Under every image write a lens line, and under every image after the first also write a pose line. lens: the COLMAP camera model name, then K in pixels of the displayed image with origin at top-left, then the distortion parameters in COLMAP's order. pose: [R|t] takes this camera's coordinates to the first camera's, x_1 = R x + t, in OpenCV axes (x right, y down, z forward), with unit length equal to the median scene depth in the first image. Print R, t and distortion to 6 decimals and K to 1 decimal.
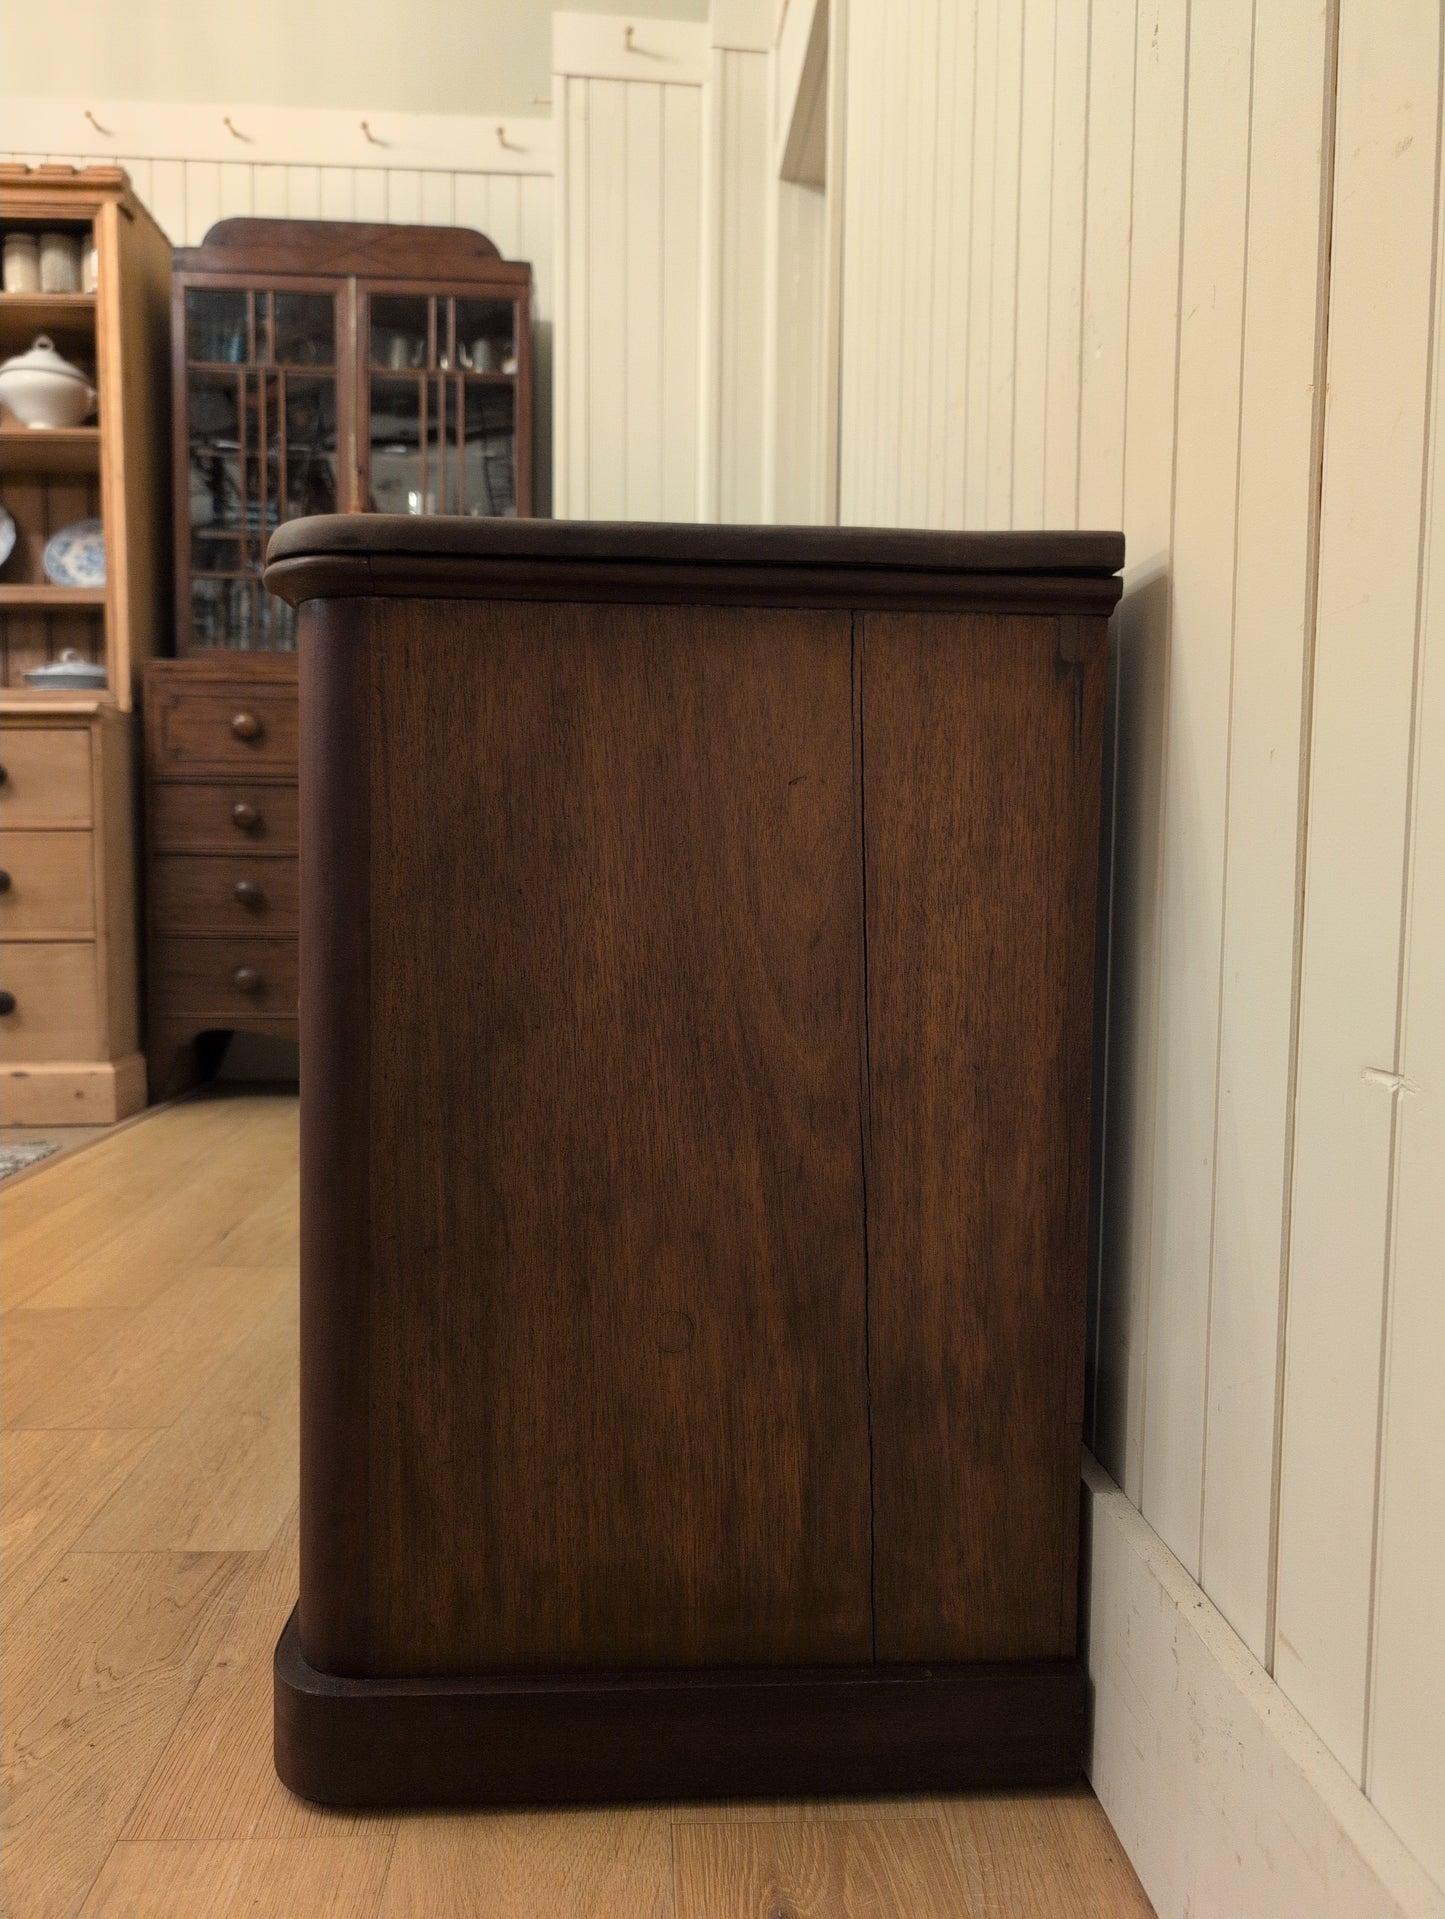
lens RADIAL K [[1388.8, 0, 692.9], [0, 1388.8, 958.2], [0, 0, 1]] dist [0.009394, -0.006821]
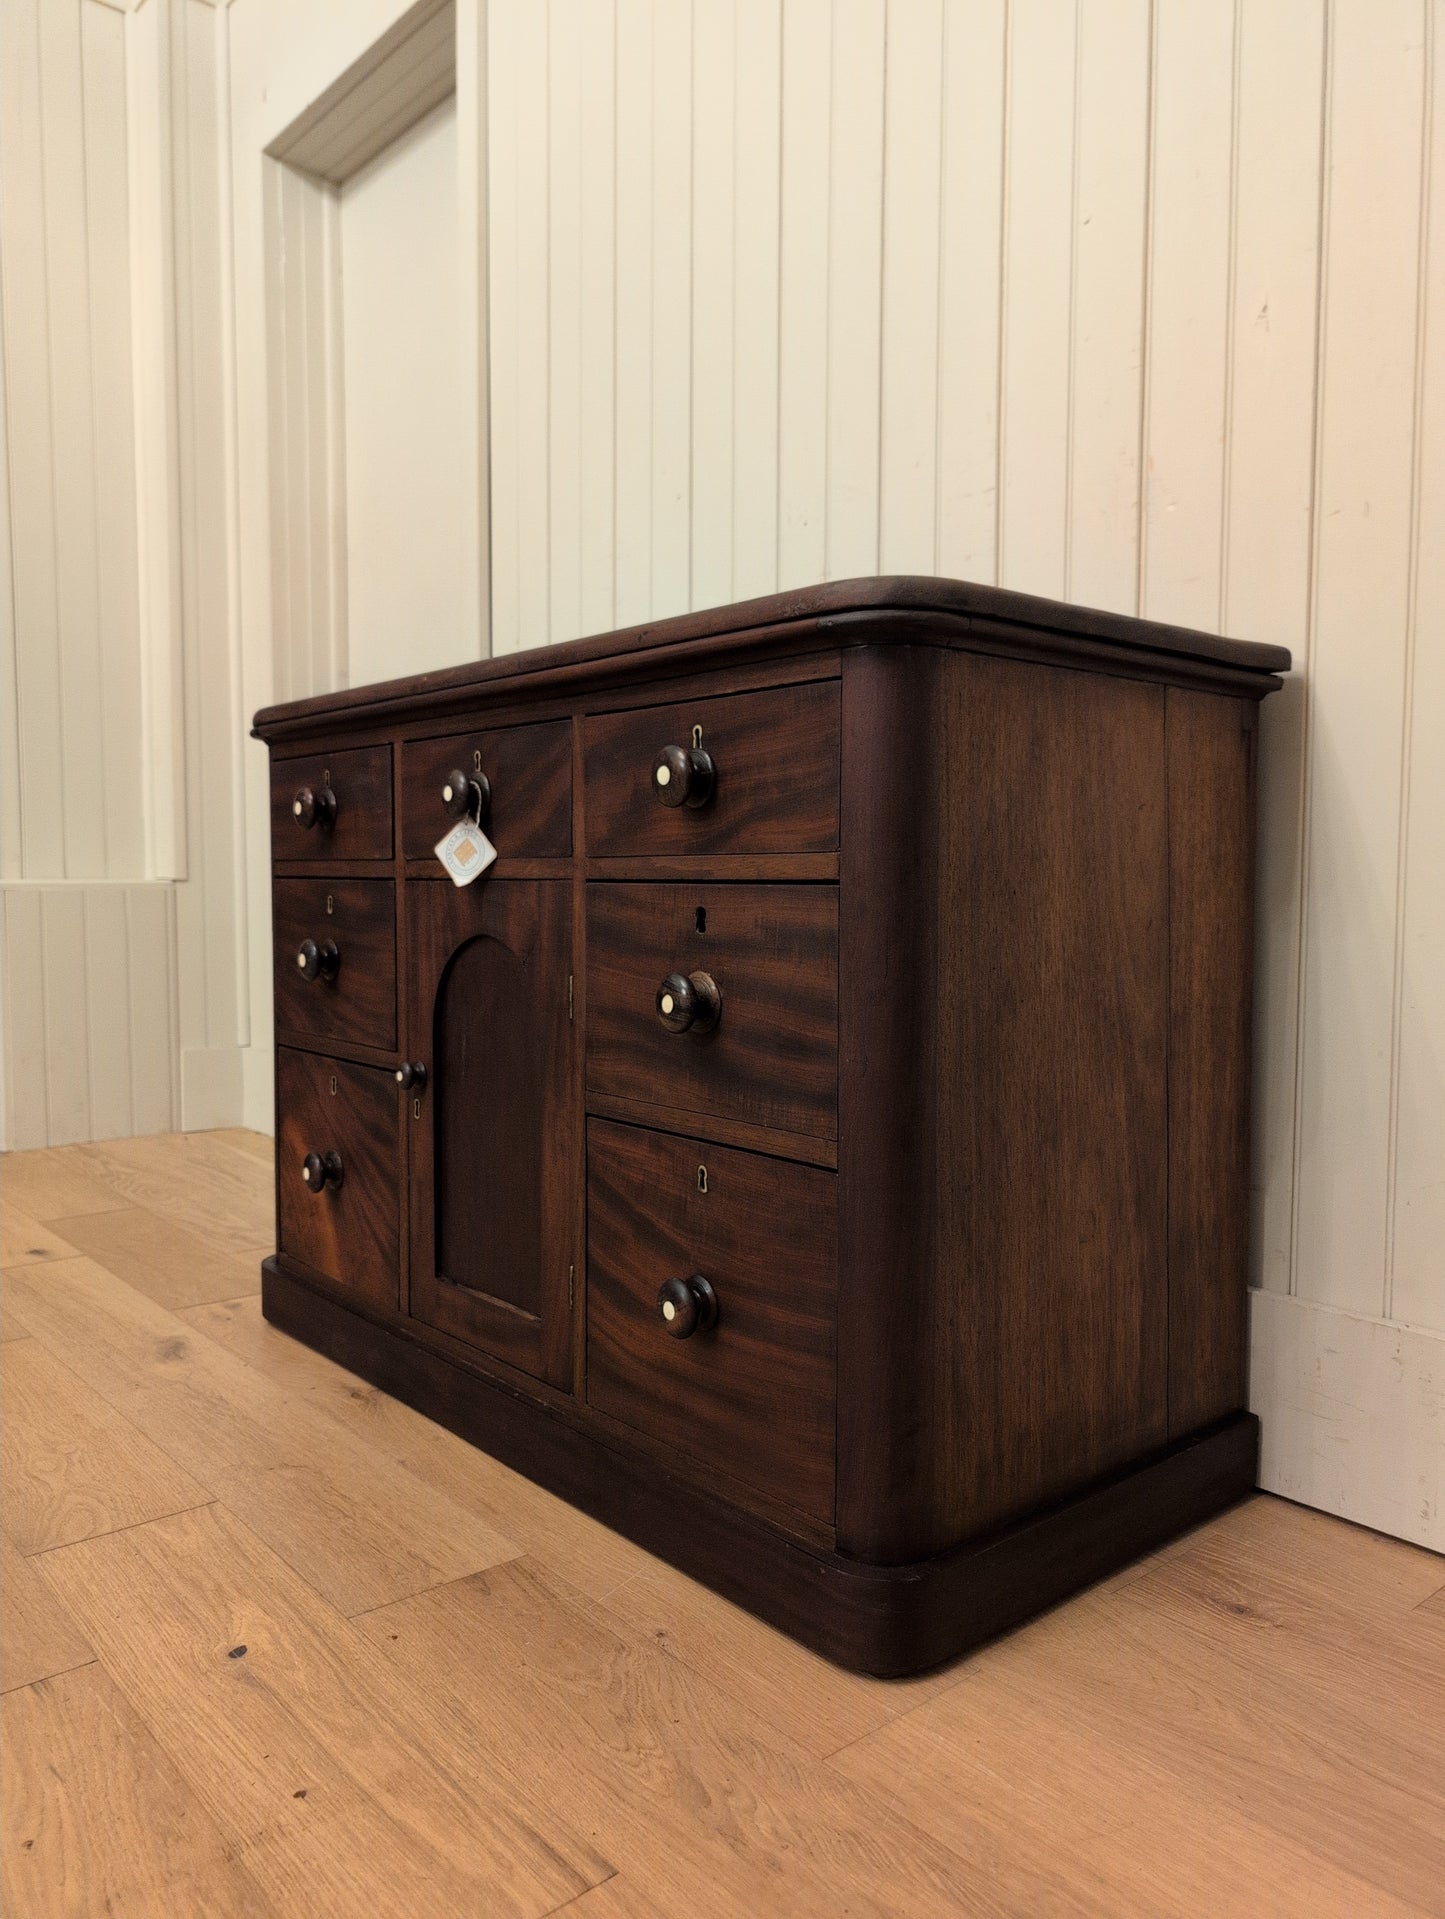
lens RADIAL K [[1409.3, 0, 680.8], [0, 1409.3, 964.3], [0, 0, 1]] dist [0.005641, -0.003532]
pose [[0.801357, -0.048082, 0.596251, -1.101918], [0.041816, 0.998829, 0.024346, -0.026518], [-0.596723, 0.005423, 0.802429, 0.159310]]
